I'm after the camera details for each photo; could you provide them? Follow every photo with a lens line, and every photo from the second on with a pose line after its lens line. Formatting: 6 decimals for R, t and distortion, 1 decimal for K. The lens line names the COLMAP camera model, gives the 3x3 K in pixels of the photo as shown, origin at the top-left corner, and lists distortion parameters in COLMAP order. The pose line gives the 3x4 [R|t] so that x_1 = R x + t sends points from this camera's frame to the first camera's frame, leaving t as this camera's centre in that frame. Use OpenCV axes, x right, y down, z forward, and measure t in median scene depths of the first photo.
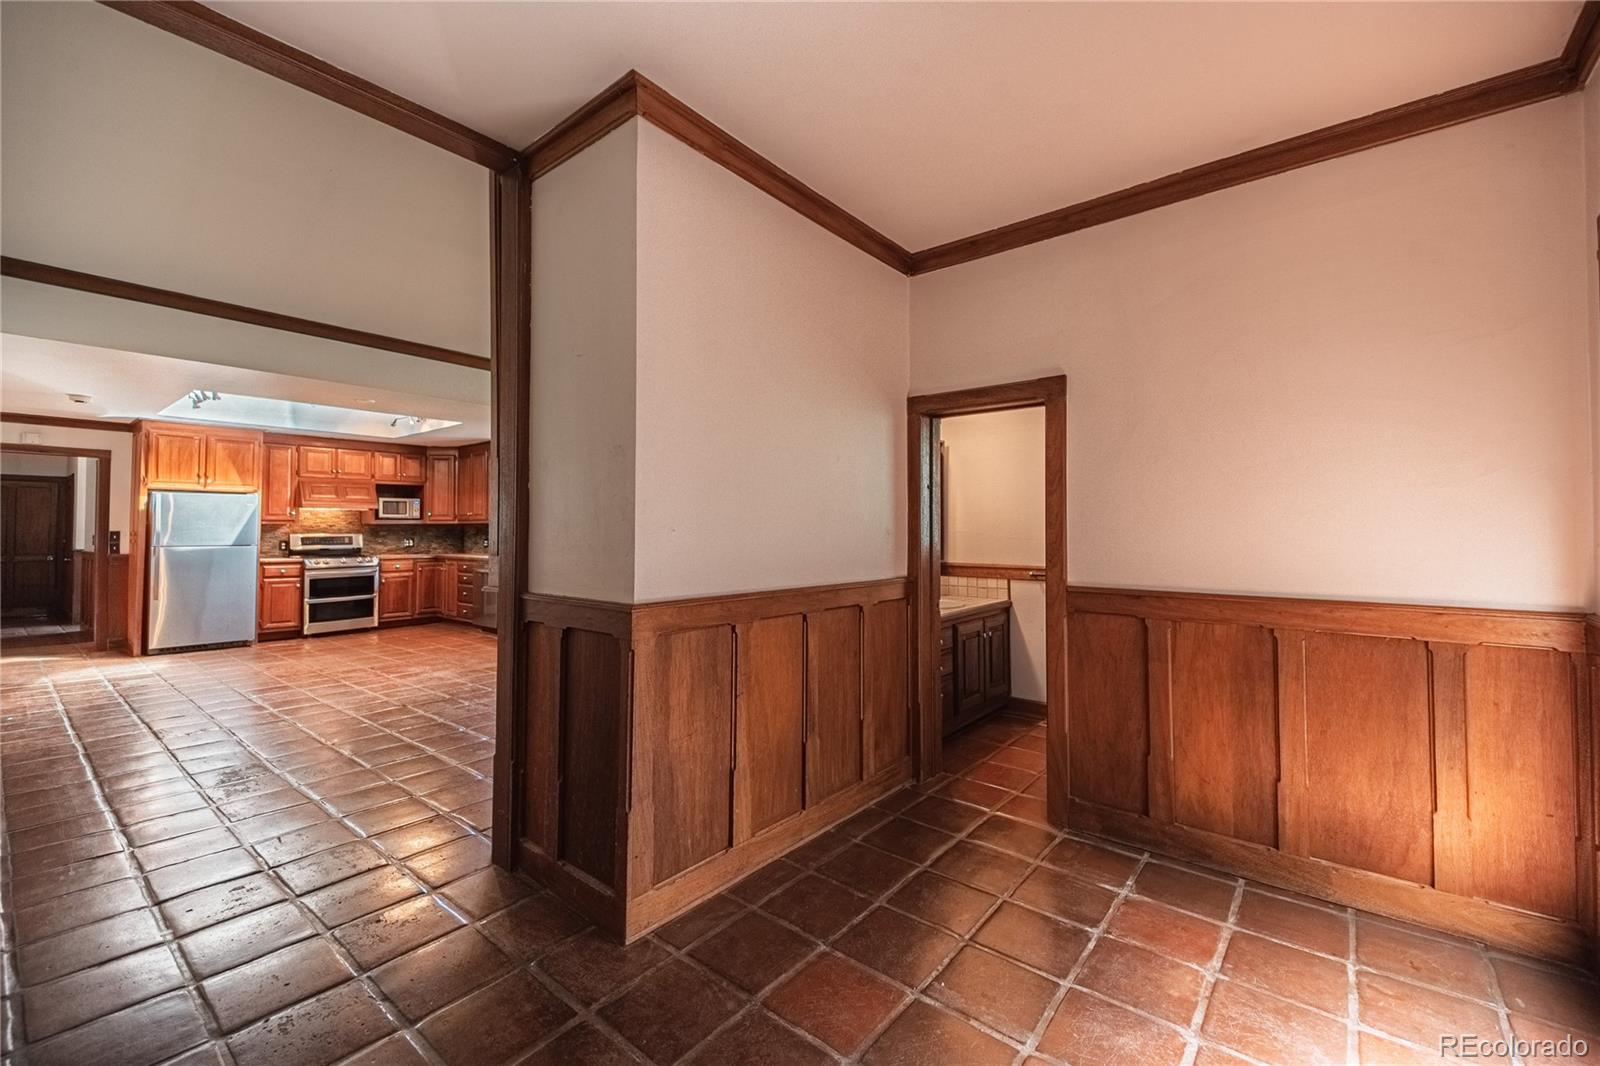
lens RADIAL K [[659.3, 0, 808.0], [0, 659.3, 518.3], [0, 0, 1]] dist [0.012566, -0.000359]
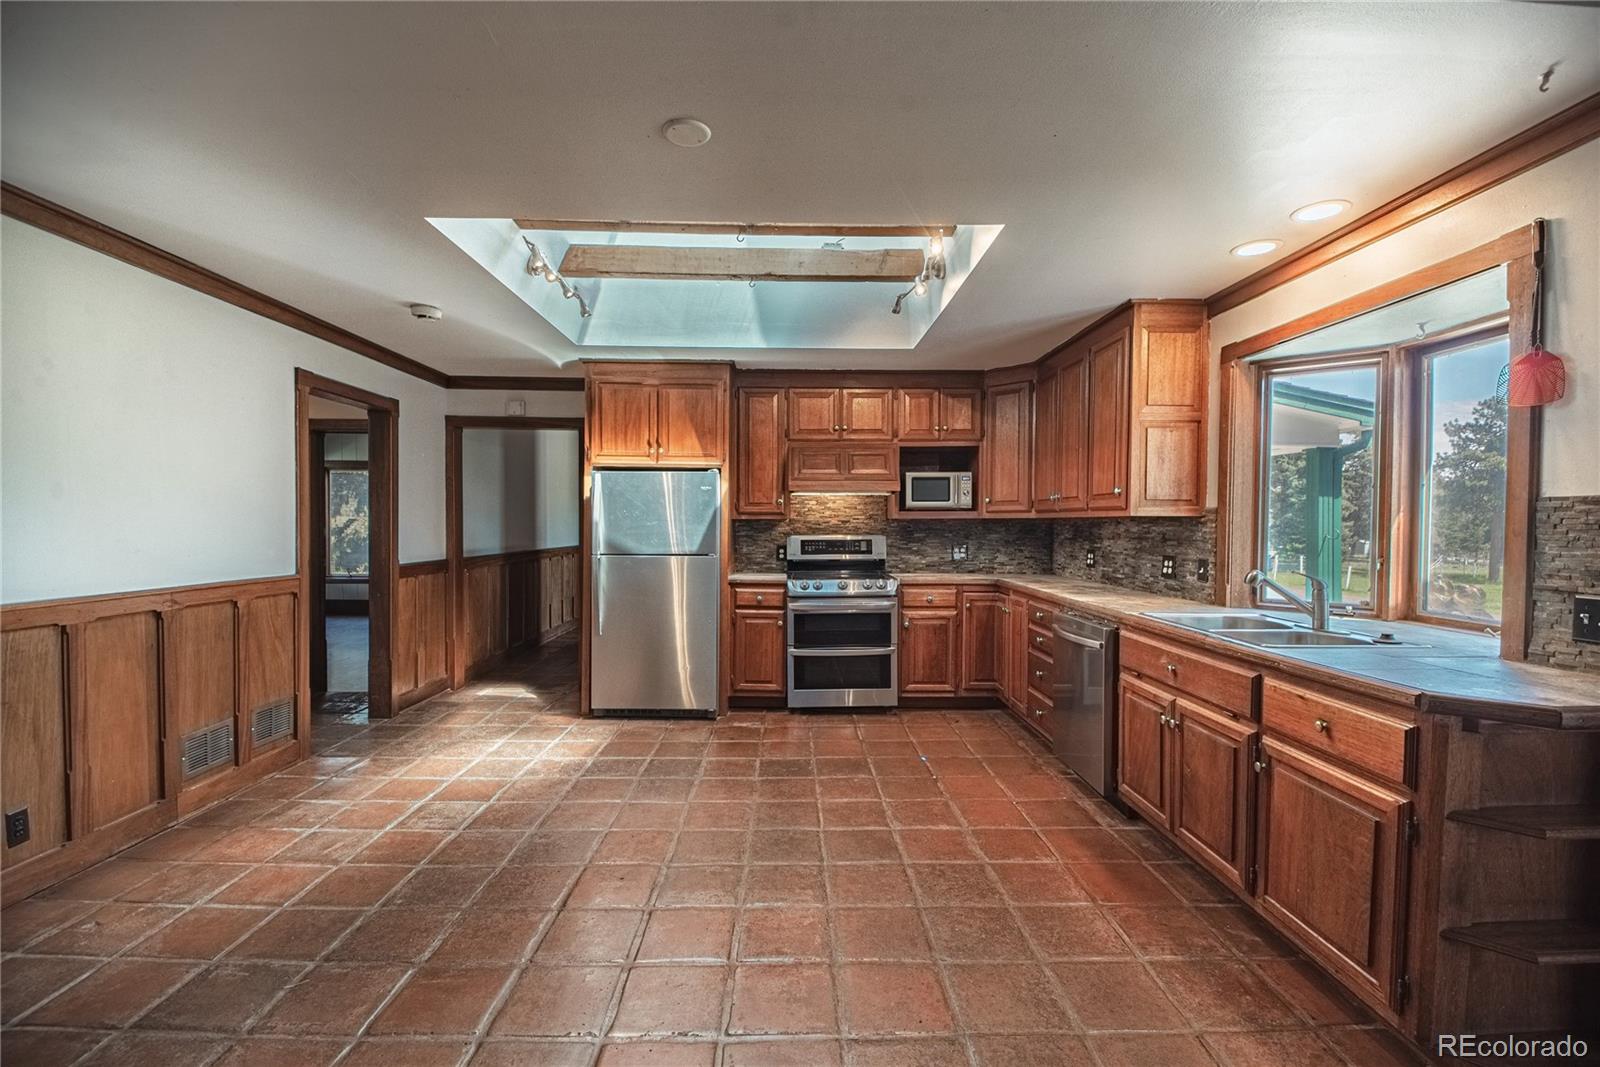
lens RADIAL K [[715.7, 0, 799.2], [0, 715.7, 534.0], [0, 0, 1]] dist [0.000080, 0.000001]
pose [[0.641451, 0.017534, -0.766963, -0.254635], [0.008180, 0.999526, 0.029692, 0.002816], [0.767120, -0.025319, 0.641004, 0.573067]]
